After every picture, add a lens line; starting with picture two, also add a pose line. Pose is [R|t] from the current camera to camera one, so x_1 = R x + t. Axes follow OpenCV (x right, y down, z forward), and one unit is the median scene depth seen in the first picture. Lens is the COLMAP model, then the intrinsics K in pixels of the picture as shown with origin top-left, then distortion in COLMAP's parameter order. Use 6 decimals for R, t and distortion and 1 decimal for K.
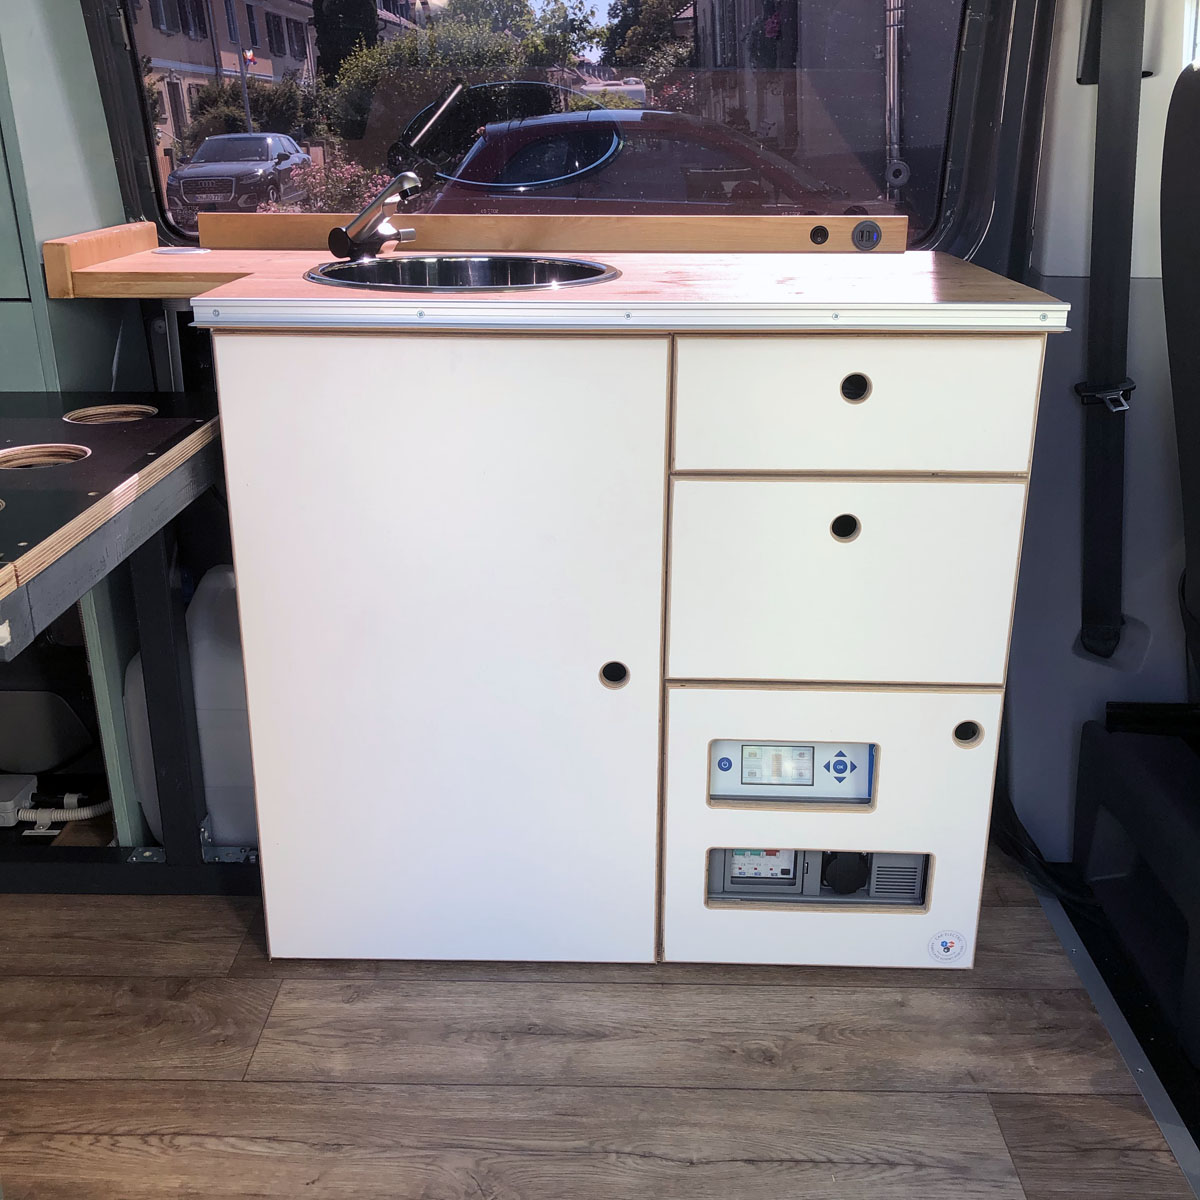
lens RADIAL K [[1314.2, 0, 587.2], [0, 1314.2, 580.4], [0, 0, 1]] dist [0.015261, 0.000000]
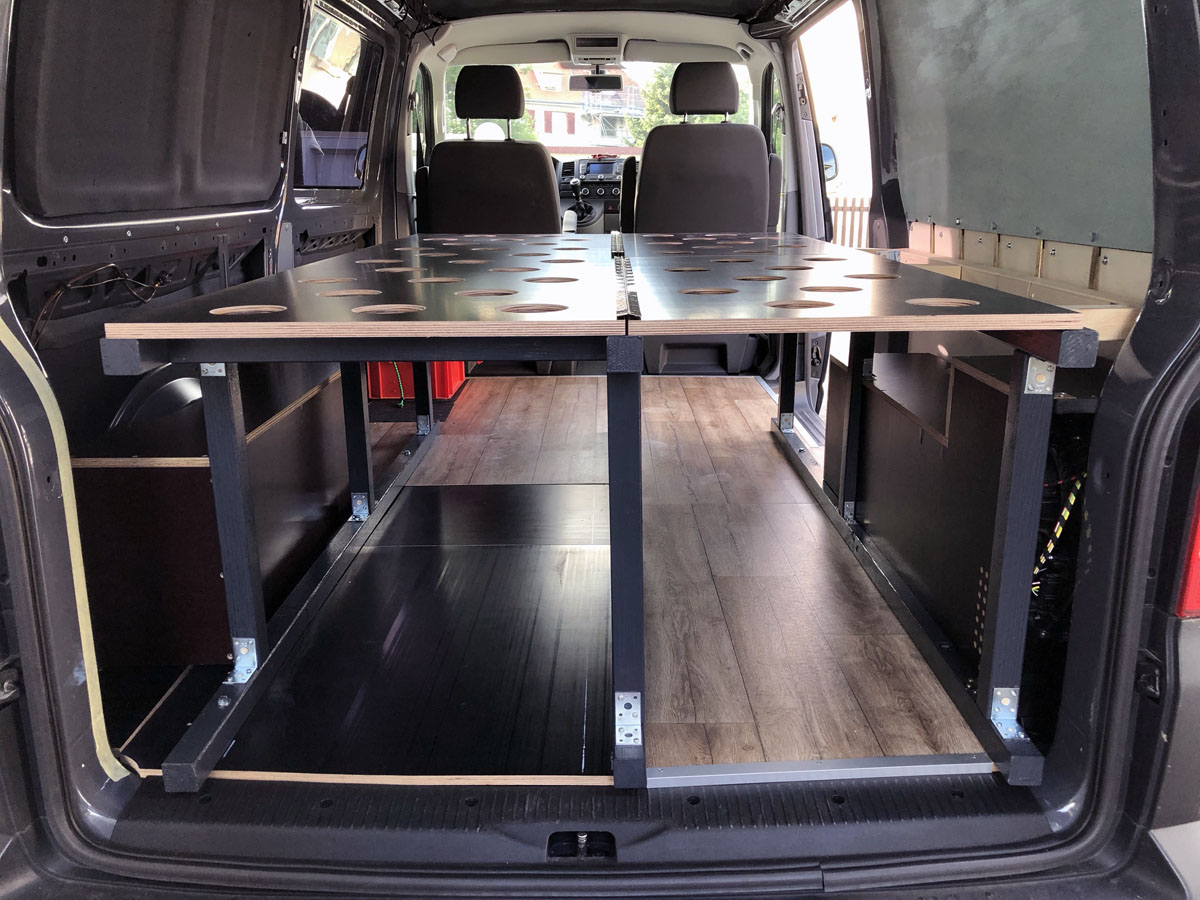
lens RADIAL K [[977.7, 0, 598.9], [0, 977.7, 440.0], [0, 0, 1]] dist [0.009669, -0.028584]
pose [[0.018740, 0.248609, -0.968423, 0.826502], [-0.331823, 0.915240, 0.228535, -0.041447], [0.943155, 0.317062, 0.099646, 0.472192]]
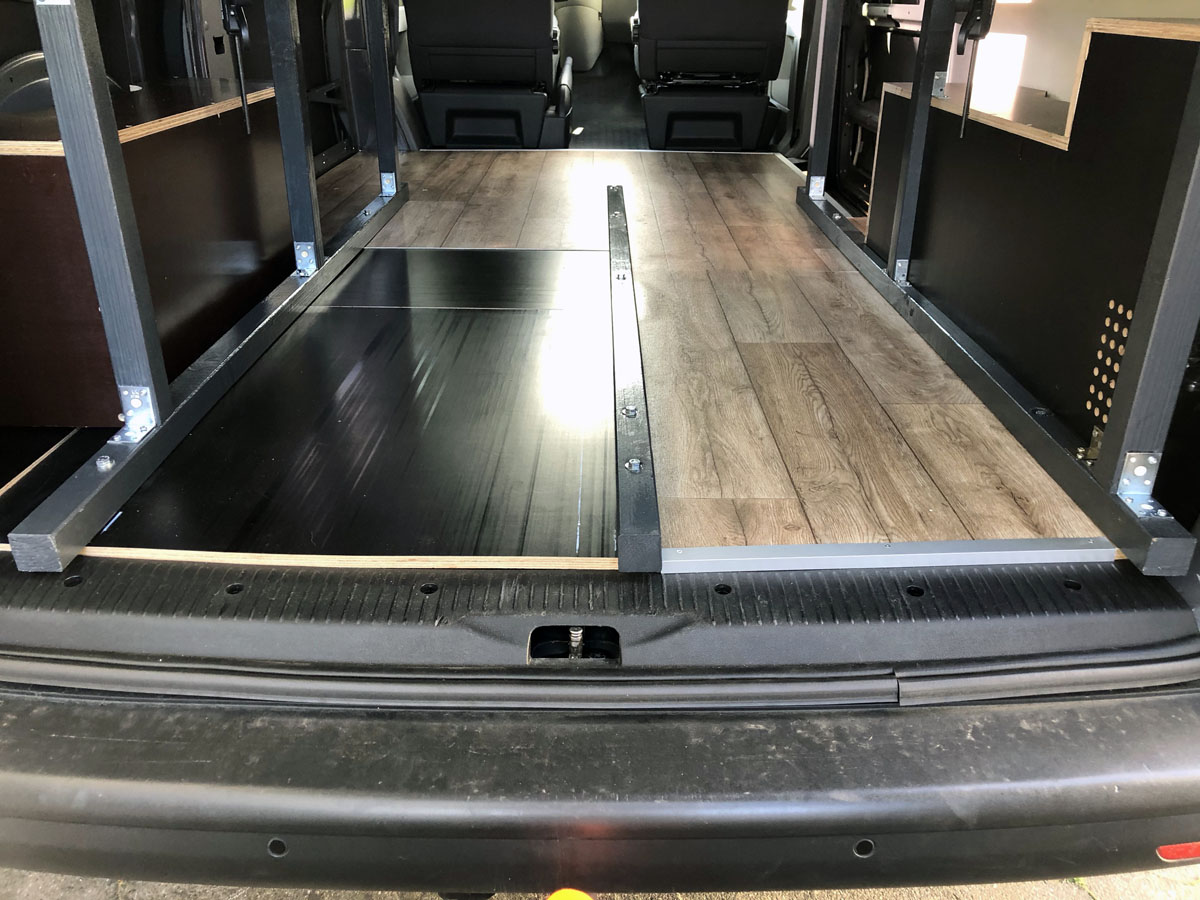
lens RADIAL K [[977.7, 0, 592.7], [0, 977.7, 457.4], [0, 0, 1]] dist [0.009669, -0.028584]
pose [[0.018184, 0.425746, -0.904660, 0.620035], [-0.343586, 0.852368, 0.394230, 0.117994], [0.938945, 0.303660, 0.161780, 0.524297]]
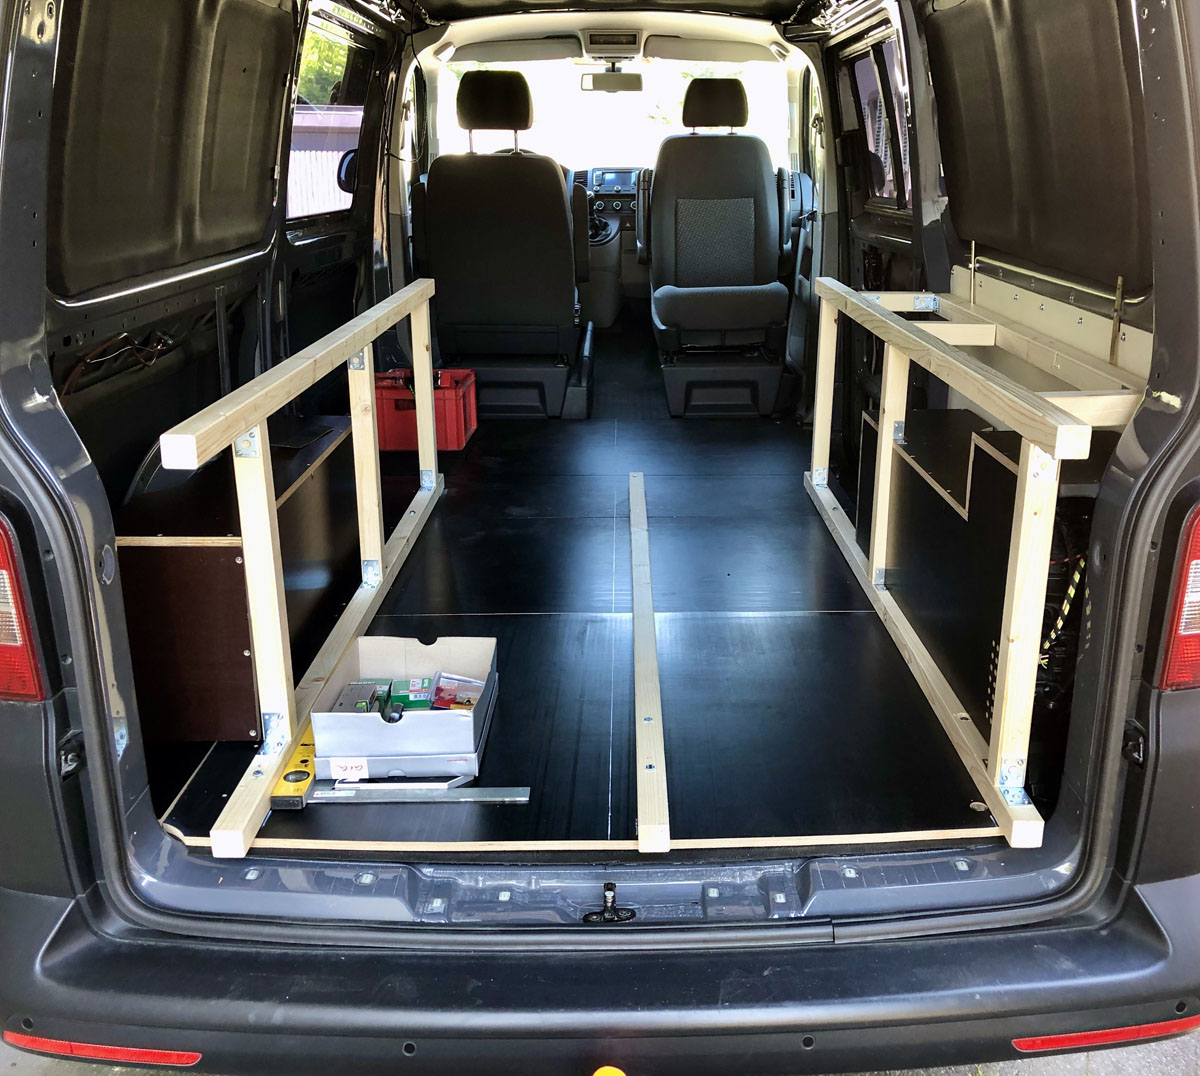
lens RADIAL K [[1164.8, 0, 631.0], [0, 1164.8, 532.1], [0, 0, 1]] dist [-0.003659, 0.000000]
pose [[0.034513, 0.299523, -0.953465, 1.011802], [-0.333686, 0.902738, 0.271509, -0.127887], [0.942052, 0.308788, 0.131103, 0.427445]]
